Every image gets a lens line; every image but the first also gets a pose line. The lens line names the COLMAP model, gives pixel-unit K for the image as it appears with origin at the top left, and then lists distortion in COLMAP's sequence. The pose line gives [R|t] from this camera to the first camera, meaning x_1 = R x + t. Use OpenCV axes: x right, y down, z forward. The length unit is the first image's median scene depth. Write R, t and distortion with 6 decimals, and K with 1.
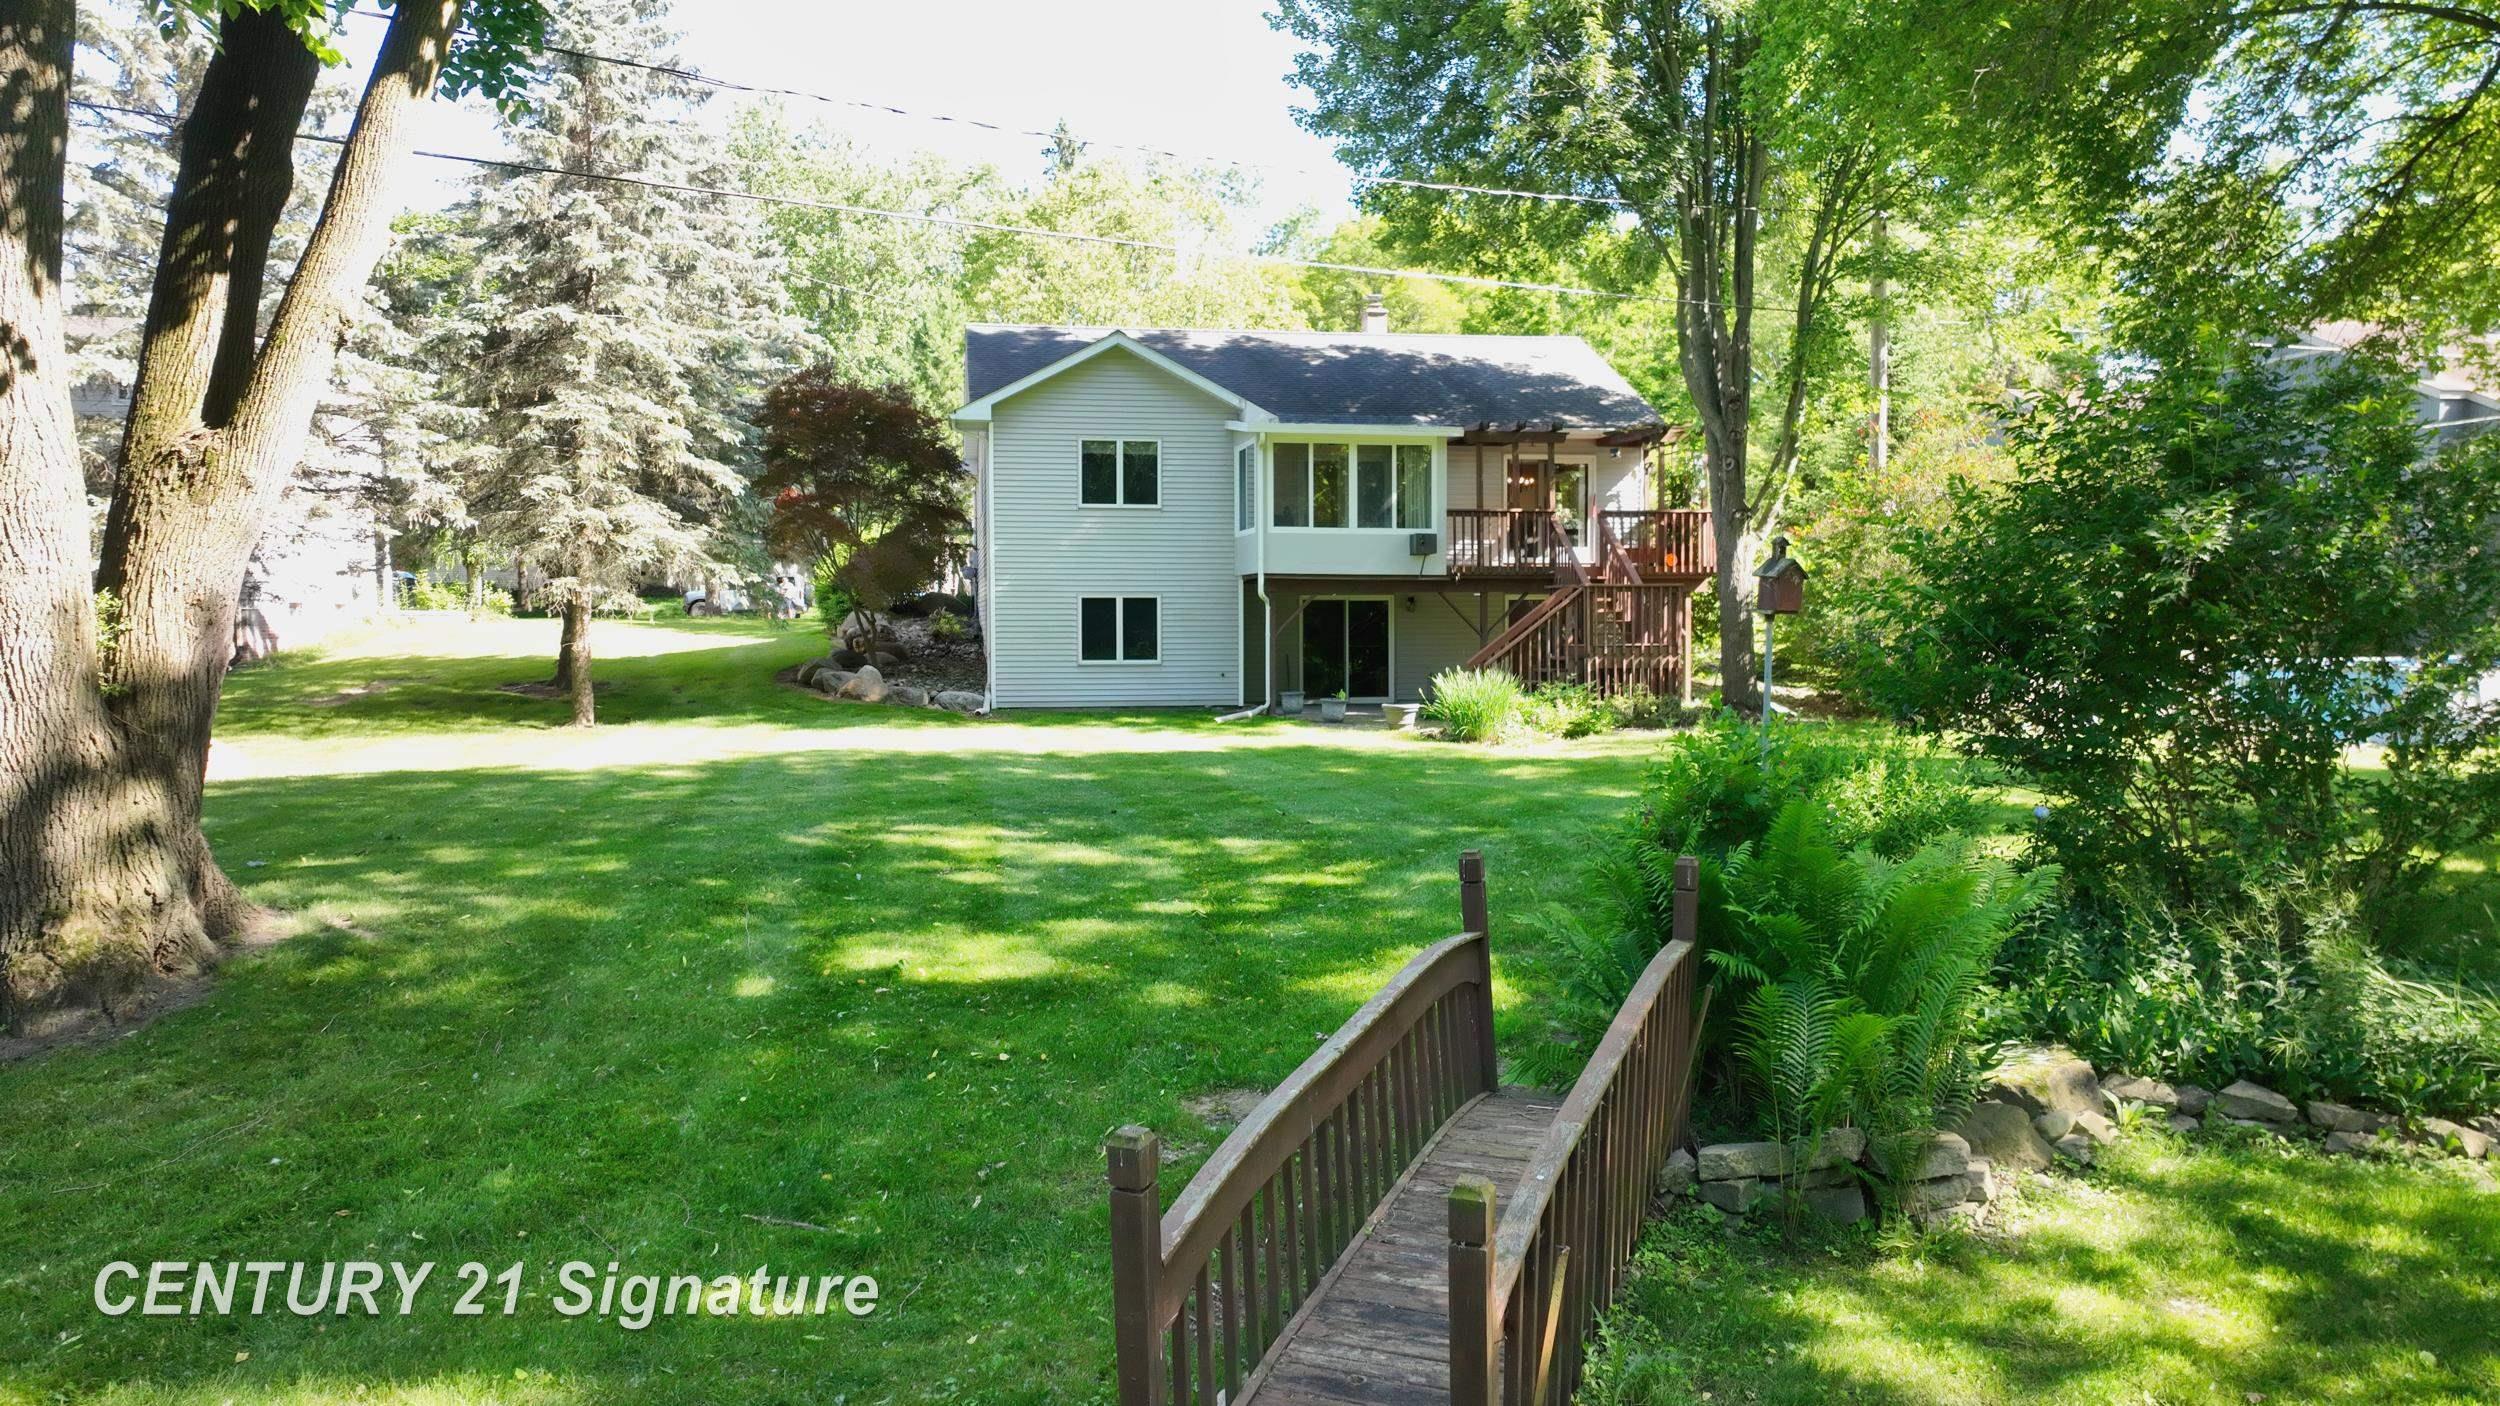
lens RADIAL K [[1767.0, 0, 1245.9], [0, 1767.0, 711.4], [0, 0, 1]] dist [0.000834, 0.013065]
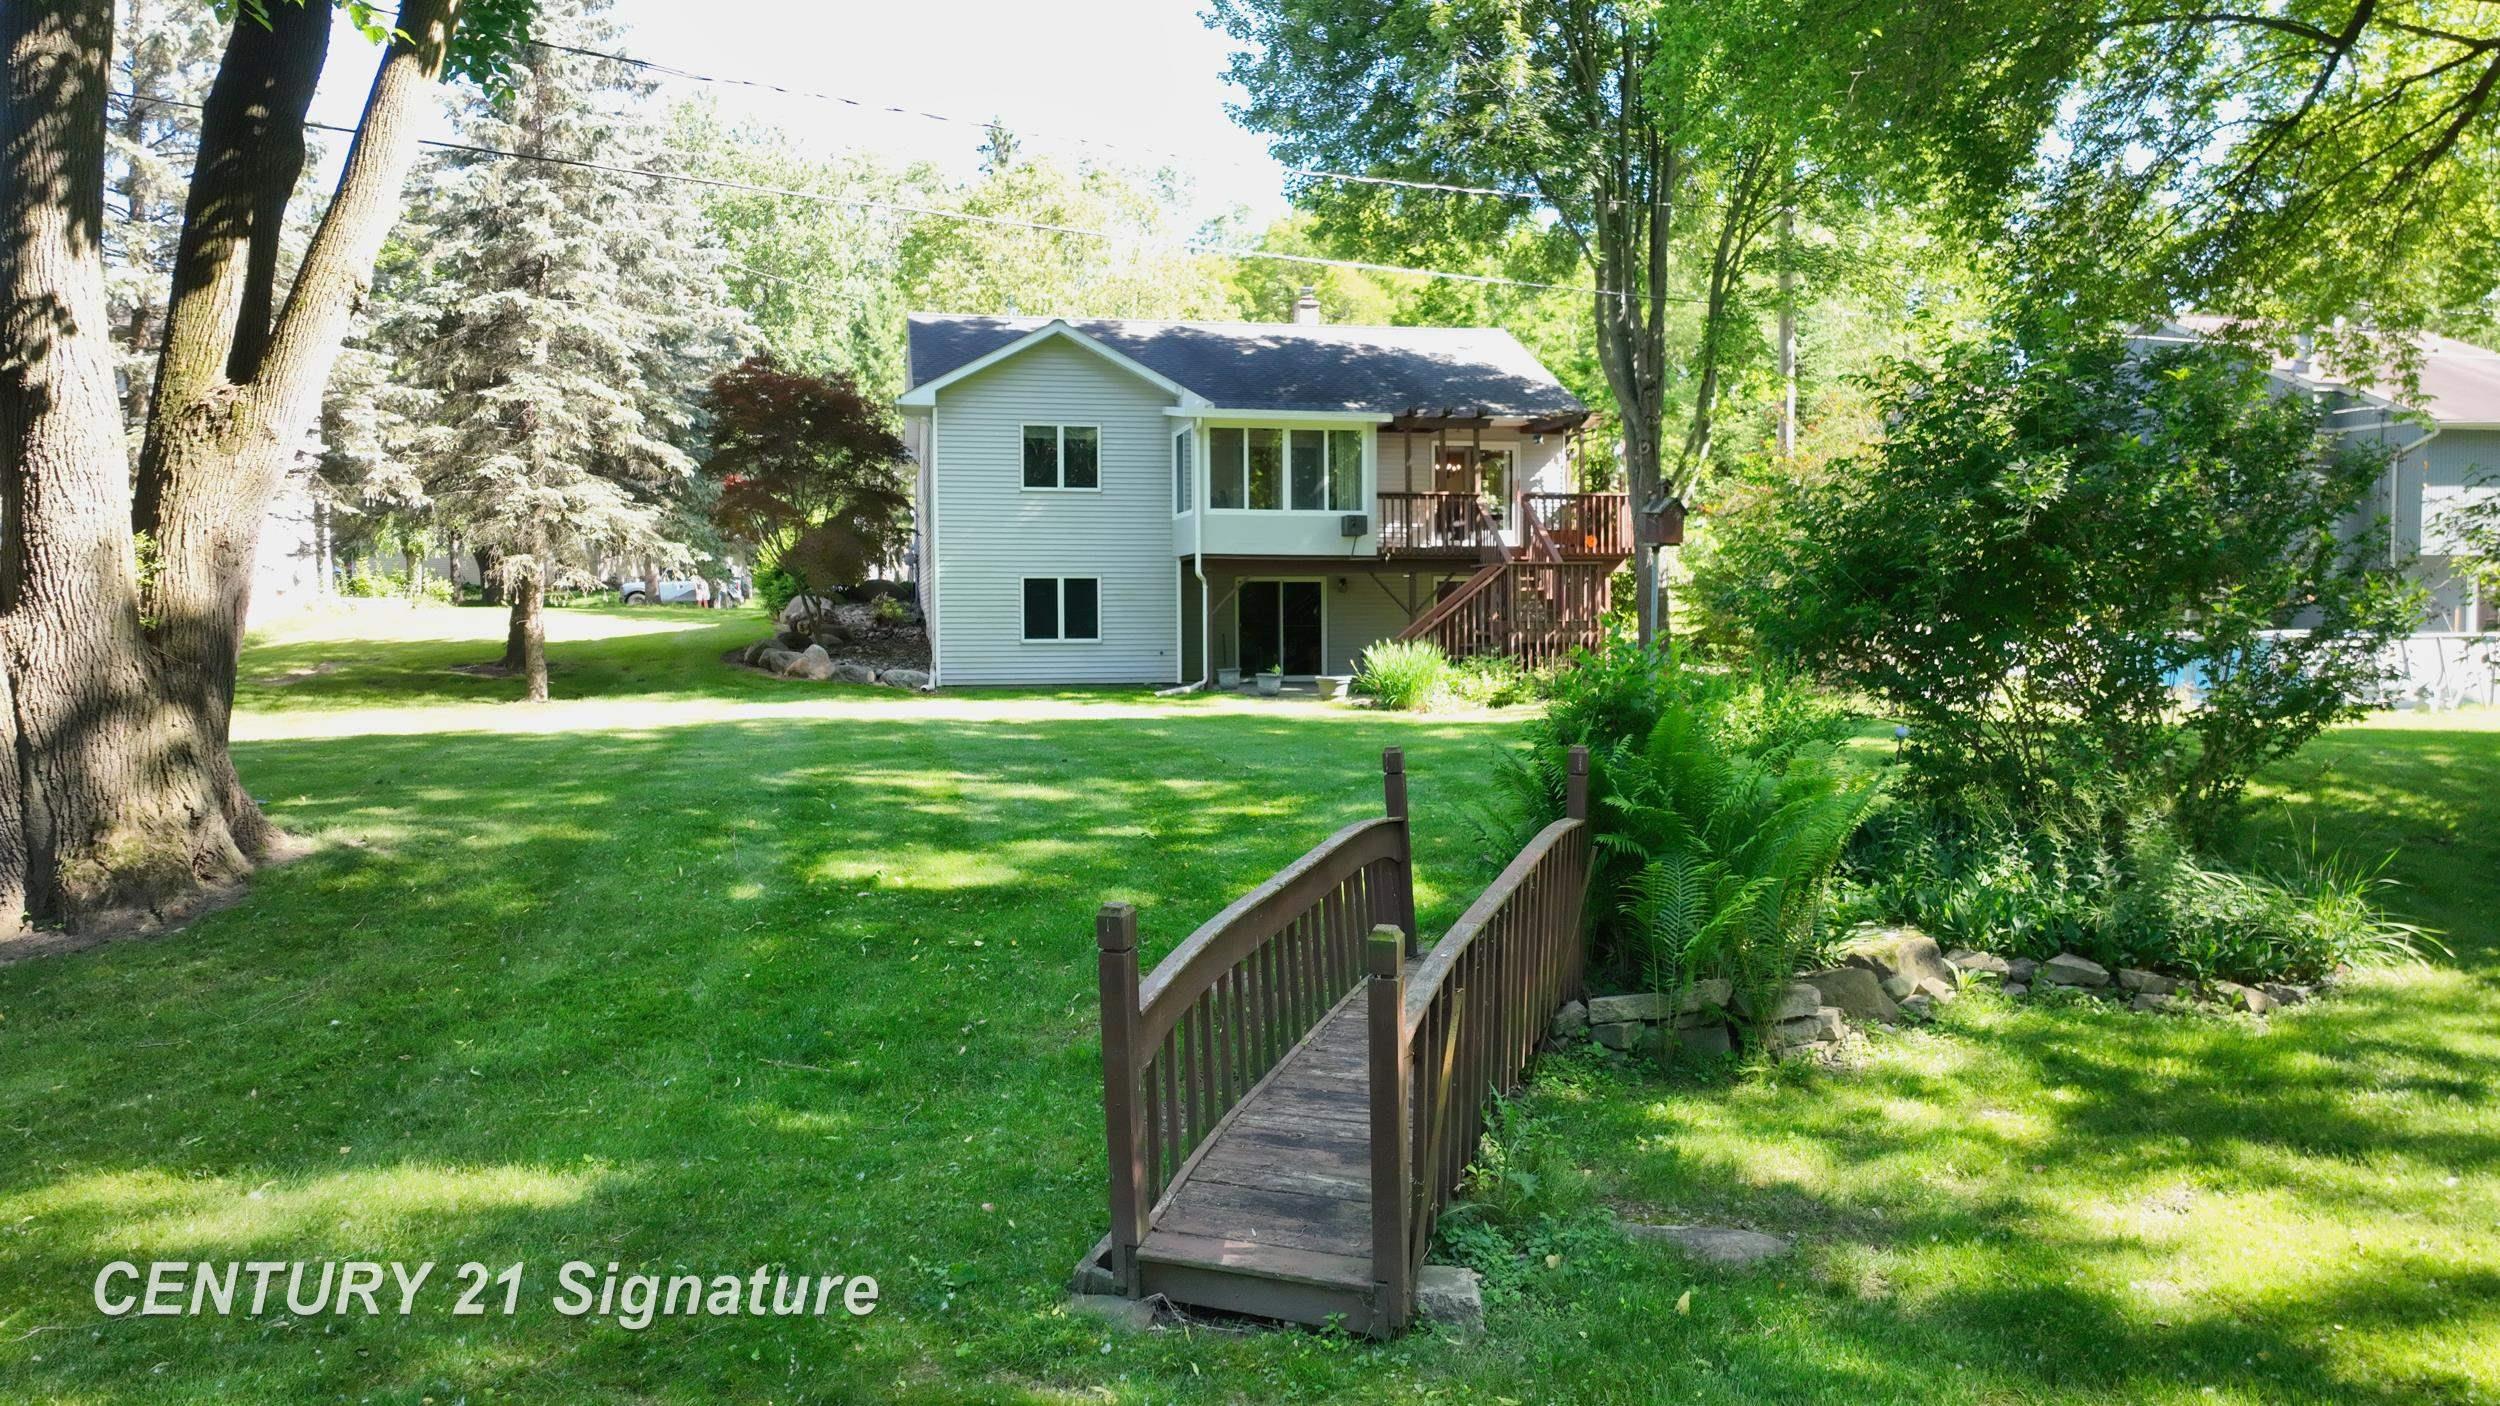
lens RADIAL K [[1767.0, 0, 1247.3], [0, 1767.0, 710.4], [0, 0, 1]] dist [0.000834, 0.013065]
pose [[0.999258, -0.003940, 0.038315, -0.002681], [0.003963, 0.999992, -0.000527, 0.014250], [-0.038313, 0.000679, 0.999266, -0.035571]]
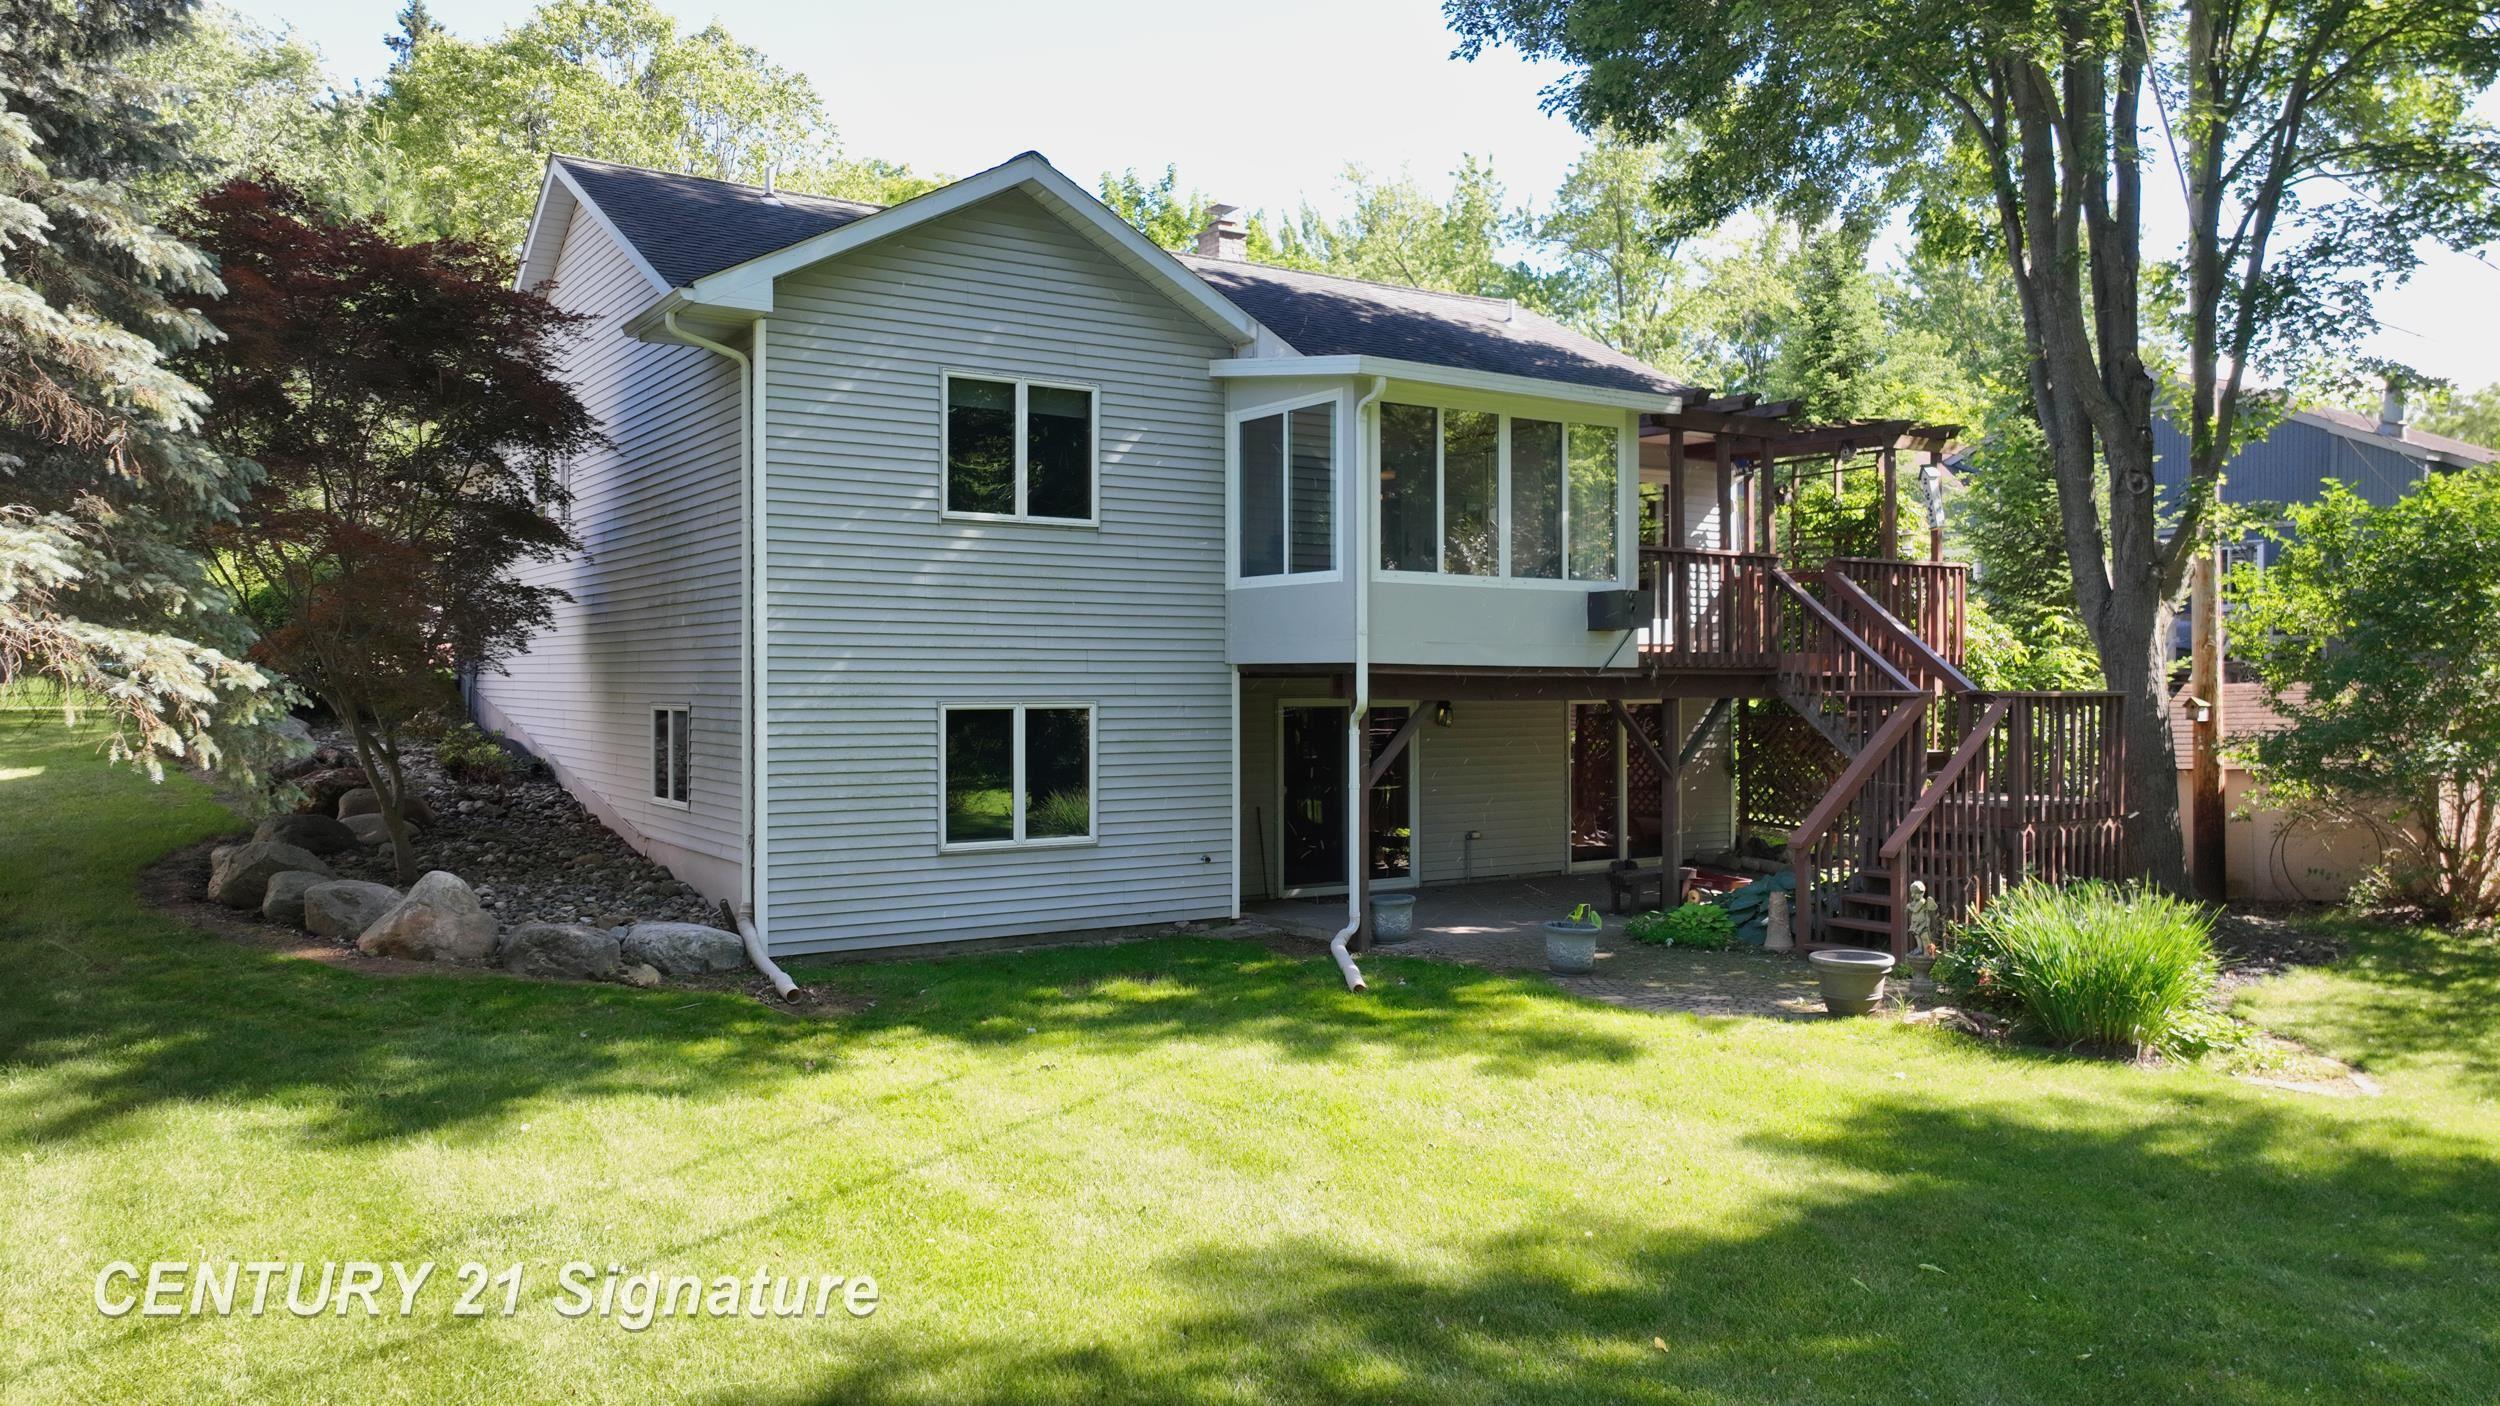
lens RADIAL K [[1767.0, 0, 1252.0], [0, 1767.0, 702.3], [0, 0, 1]] dist [0.000834, 0.013065]
pose [[0.915416, -0.001169, 0.402508, -0.214281], [0.016132, 0.999299, -0.033785, -0.050403], [-0.402187, 0.037421, 0.914793, 0.554515]]
